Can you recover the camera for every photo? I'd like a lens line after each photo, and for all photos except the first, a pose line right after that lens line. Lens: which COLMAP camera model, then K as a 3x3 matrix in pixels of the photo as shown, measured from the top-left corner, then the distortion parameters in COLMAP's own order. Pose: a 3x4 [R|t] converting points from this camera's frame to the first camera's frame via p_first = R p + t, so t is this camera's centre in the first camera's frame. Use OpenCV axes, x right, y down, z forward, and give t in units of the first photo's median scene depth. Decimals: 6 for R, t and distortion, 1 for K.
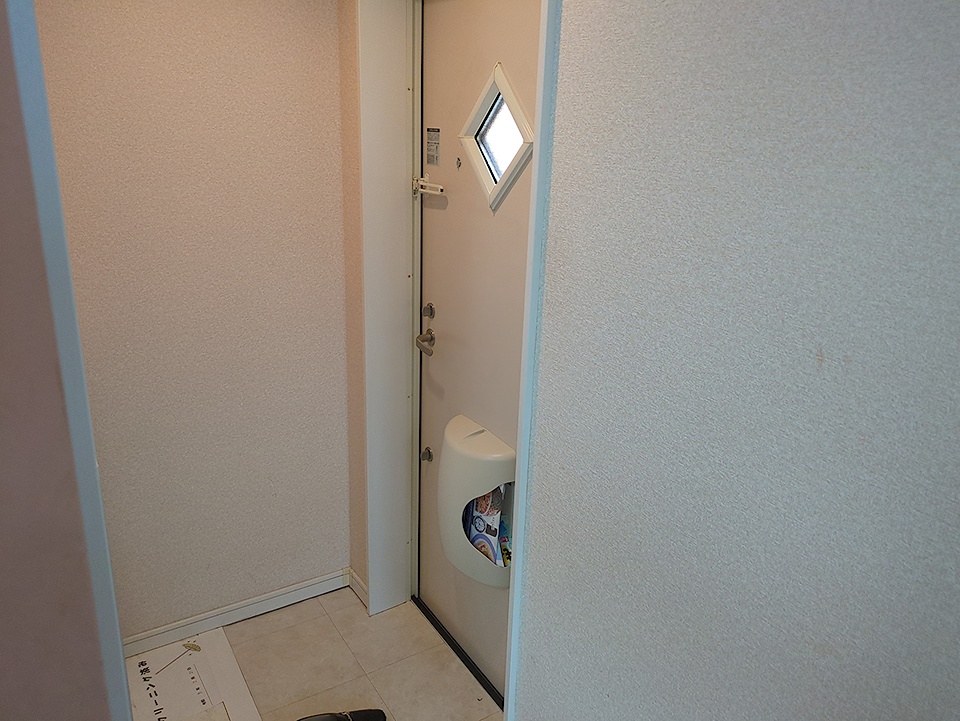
lens RADIAL K [[707.2, 0, 485.4], [0, 707.2, 357.7], [0, 0, 1]] dist [0.046388, -0.037801]
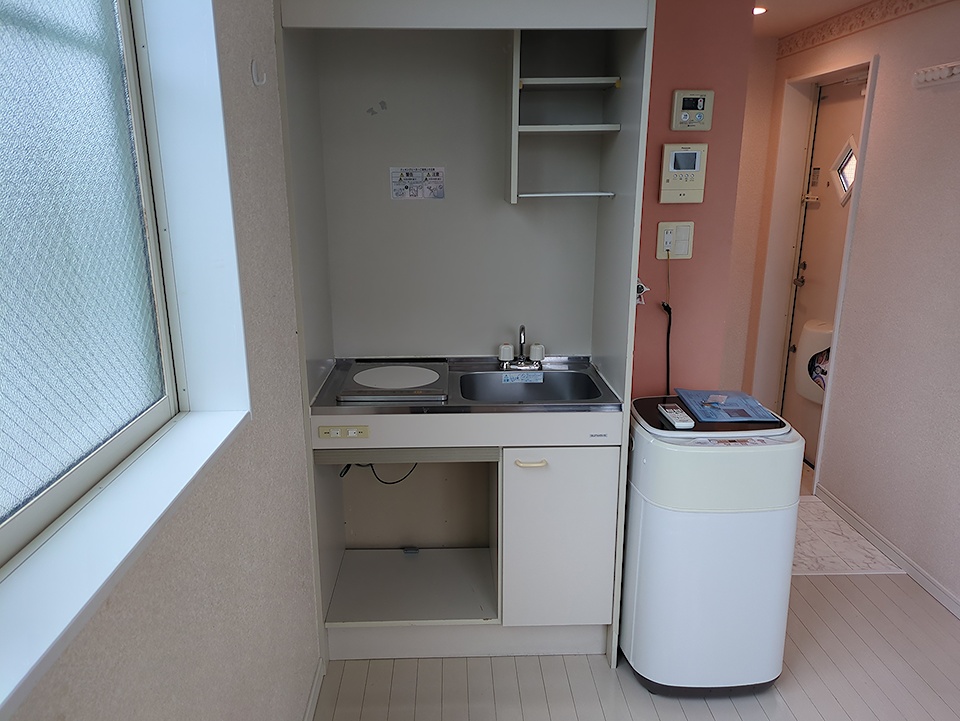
lens RADIAL K [[707.2, 0, 485.4], [0, 707.2, 357.7], [0, 0, 1]] dist [0.046388, -0.037801]
pose [[0.861628, 0.097150, -0.498156, 0.166974], [-0.134803, 0.990062, -0.040080, 0.385218], [0.489312, 0.101687, 0.866160, -1.064424]]
